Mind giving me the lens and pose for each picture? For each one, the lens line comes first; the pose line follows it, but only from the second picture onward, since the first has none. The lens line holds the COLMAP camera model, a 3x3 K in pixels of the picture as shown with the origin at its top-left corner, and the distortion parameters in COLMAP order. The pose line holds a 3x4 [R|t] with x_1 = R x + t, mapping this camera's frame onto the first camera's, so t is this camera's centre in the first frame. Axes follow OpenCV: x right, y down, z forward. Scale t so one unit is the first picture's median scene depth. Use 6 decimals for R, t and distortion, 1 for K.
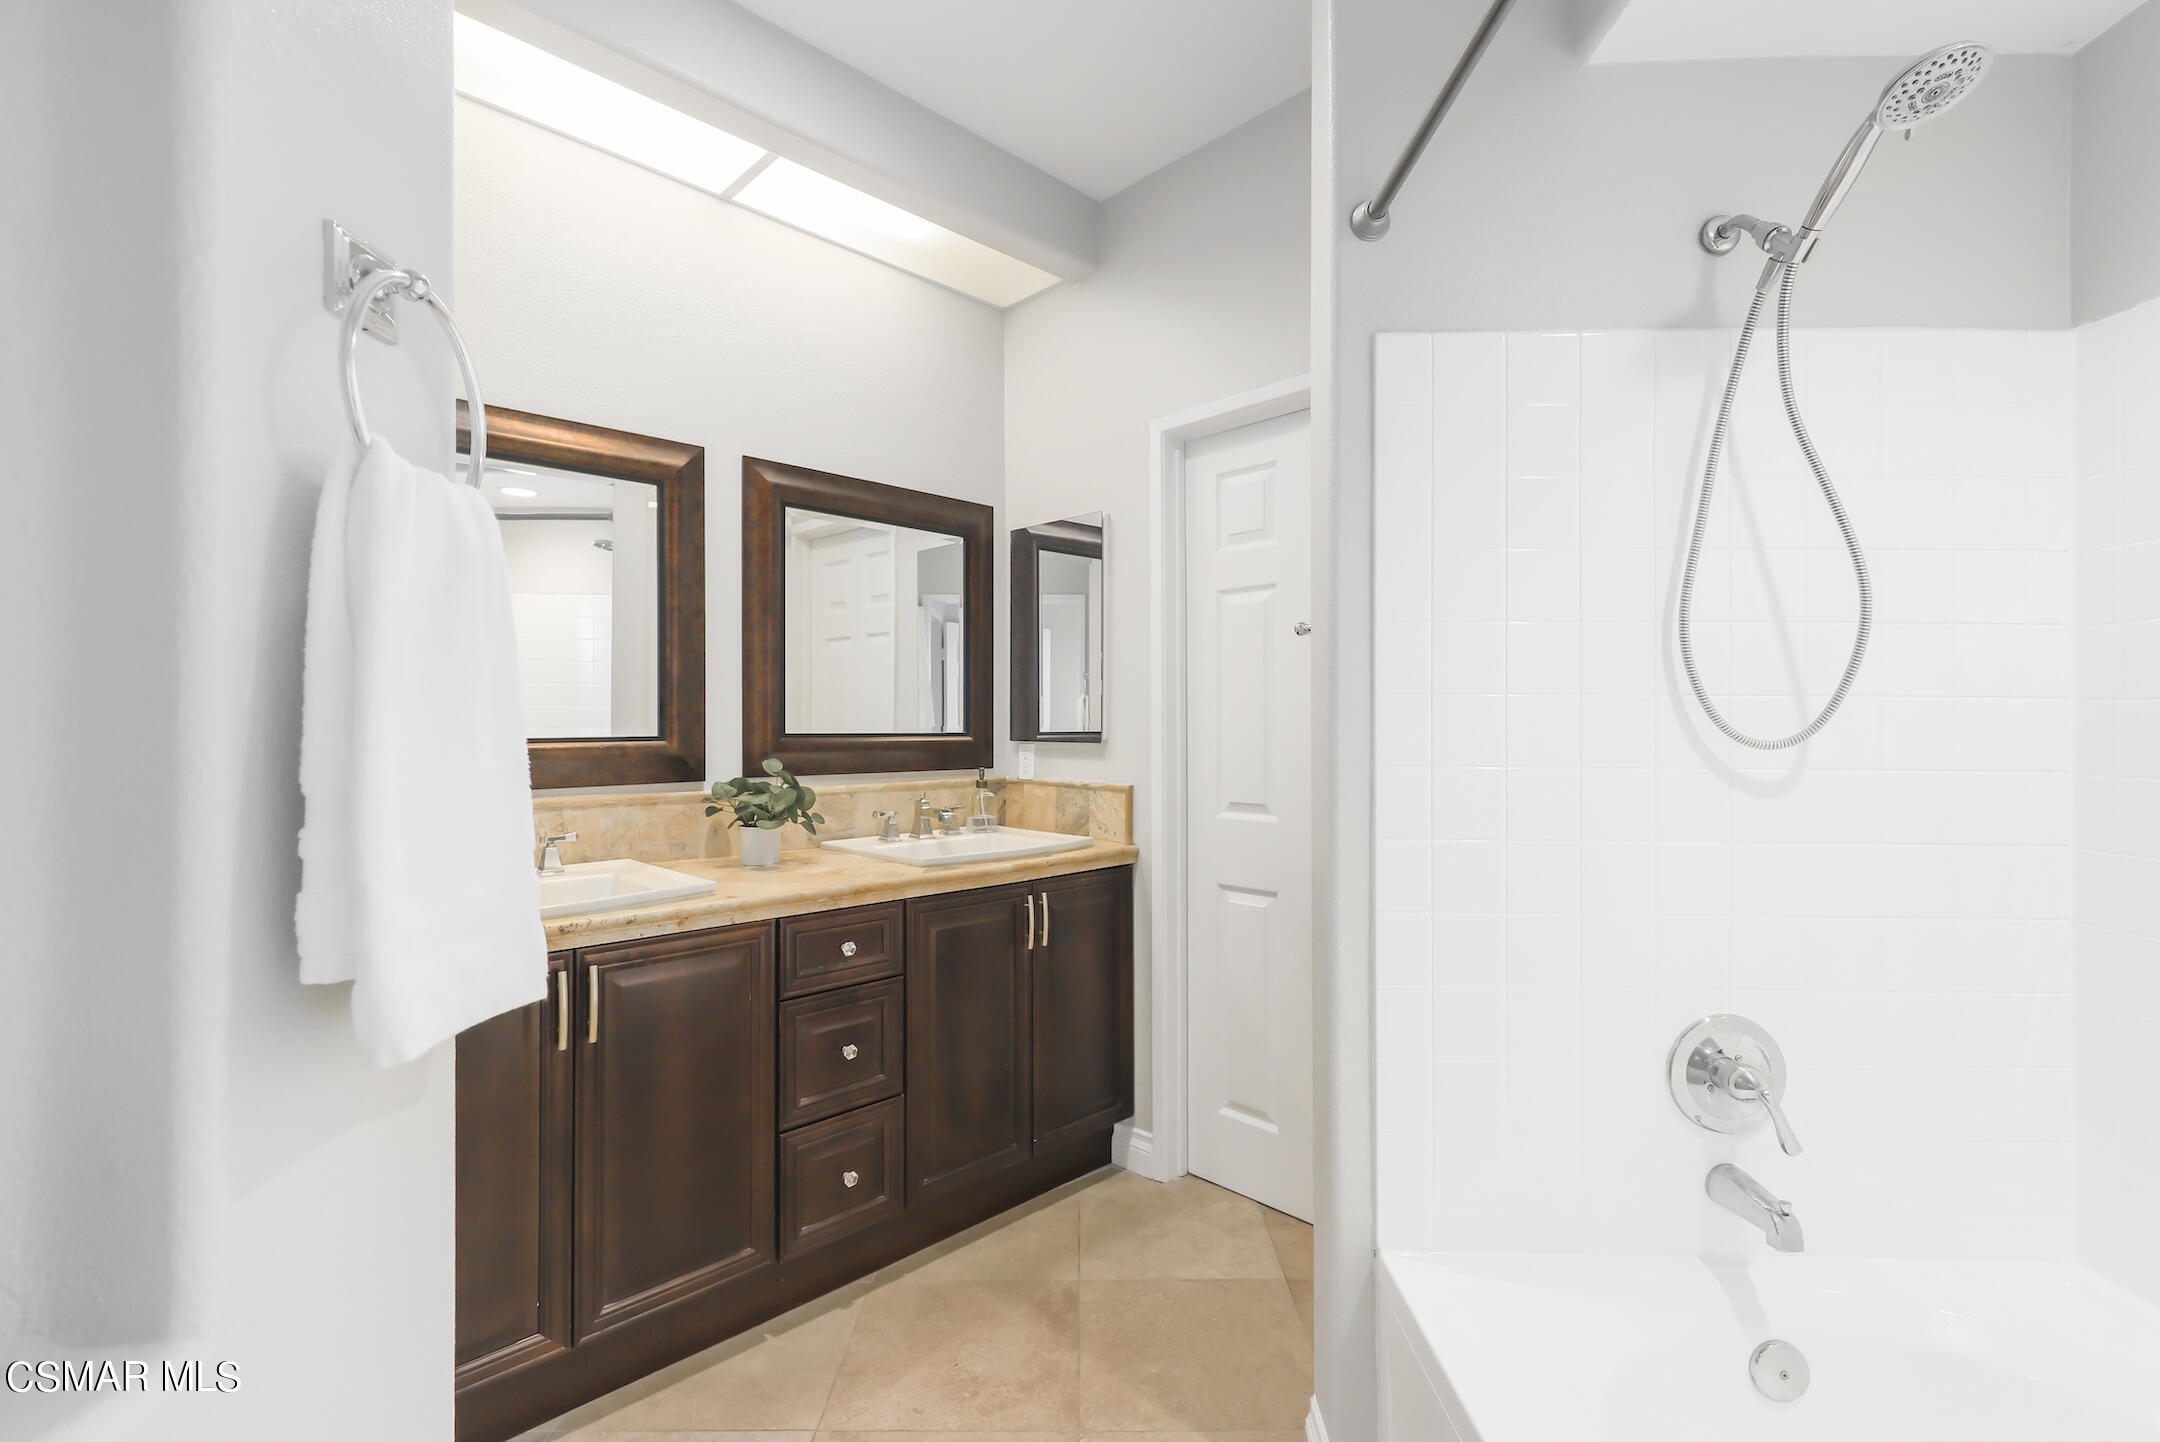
lens RADIAL K [[987.9, 0, 1081.2], [0, 987.9, 721.4], [0, 0, 1]] dist [0.013570, -0.000685]
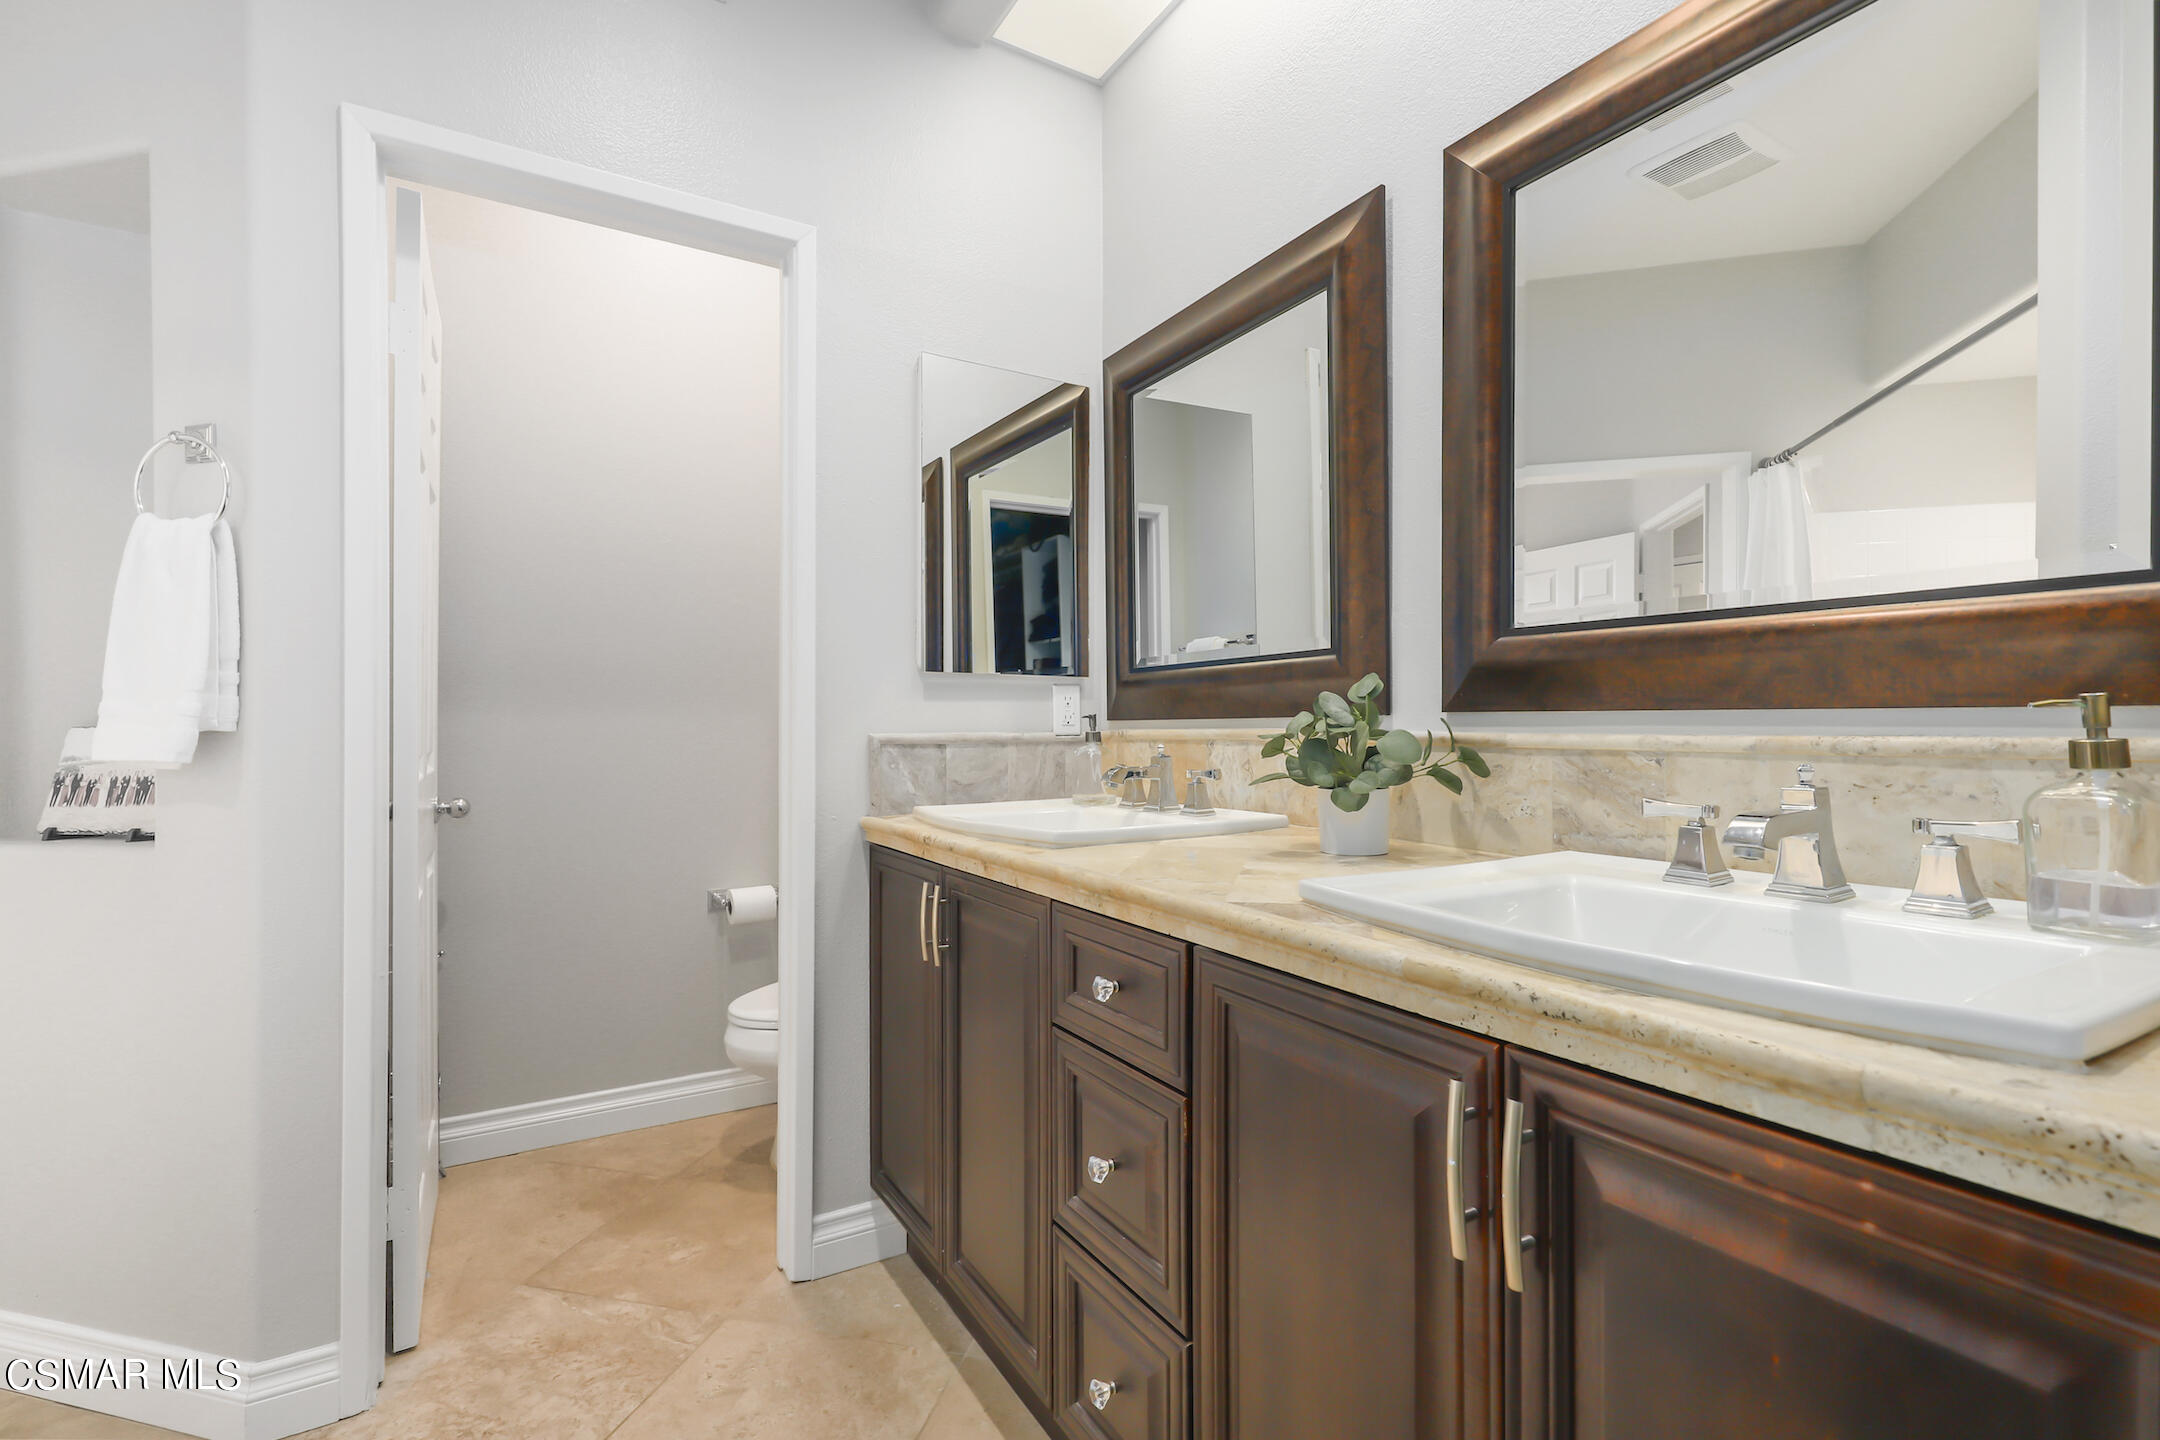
lens RADIAL K [[987.9, 0, 1078.4], [0, 987.9, 726.1], [0, 0, 1]] dist [0.013570, -0.000685]
pose [[-0.228470, 0.007297, -0.973524, 0.270941], [0.006576, 0.999961, 0.005952, 0.060321], [0.973529, -0.005041, -0.228509, 0.922449]]
